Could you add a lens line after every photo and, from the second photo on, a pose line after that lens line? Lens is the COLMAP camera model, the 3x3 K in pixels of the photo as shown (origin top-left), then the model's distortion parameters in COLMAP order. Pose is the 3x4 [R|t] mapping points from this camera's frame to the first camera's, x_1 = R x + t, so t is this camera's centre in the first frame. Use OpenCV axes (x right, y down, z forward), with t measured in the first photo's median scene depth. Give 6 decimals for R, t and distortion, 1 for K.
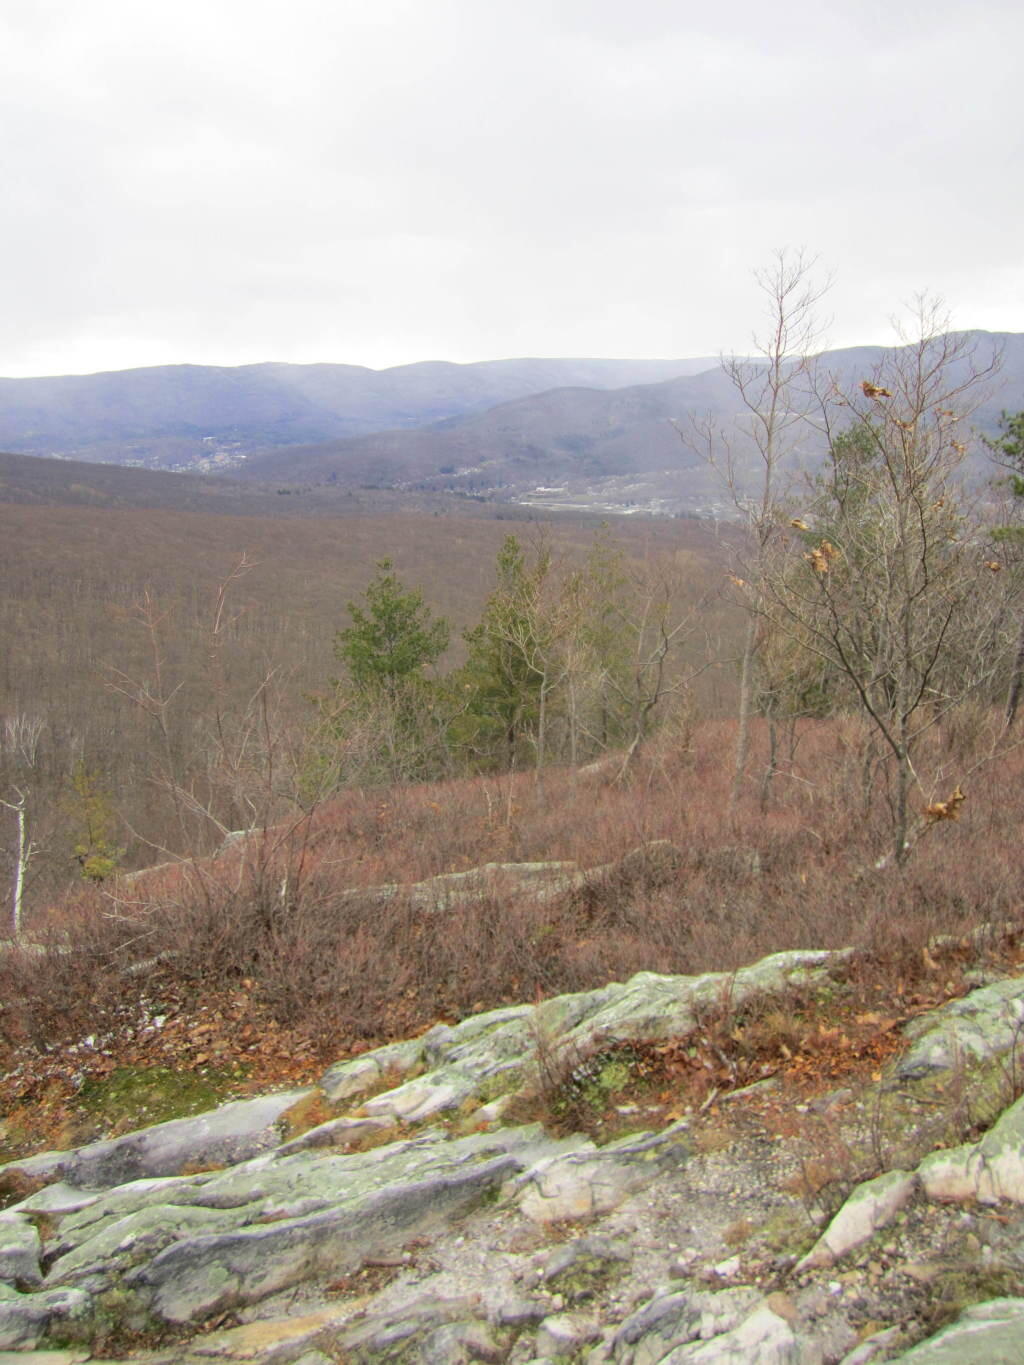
lens RADIAL K [[1134.4, 0, 510.1], [0, 1134.4, 679.6], [0, 0, 1]] dist [-0.048833, 0.006124]
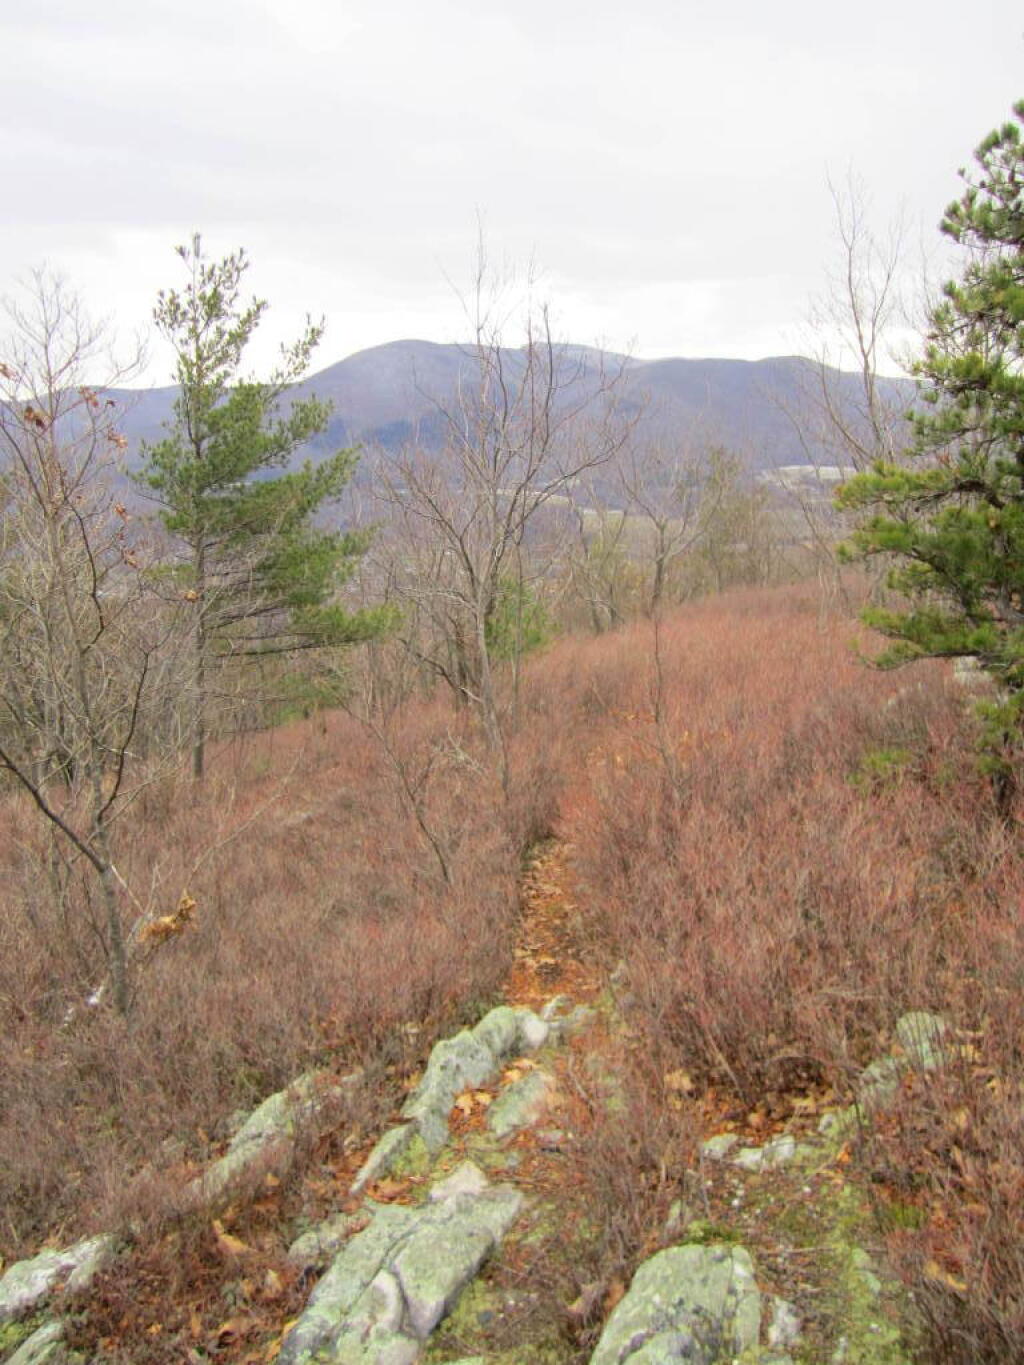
lens RADIAL K [[1134.4, 0, 508.0], [0, 1134.4, 680.4], [0, 0, 1]] dist [-0.048833, 0.006124]
pose [[0.750028, -0.121642, 0.650124, 0.065466], [0.151562, 0.988396, 0.010082, -0.014039], [-0.643806, 0.090972, 0.759762, 0.206990]]
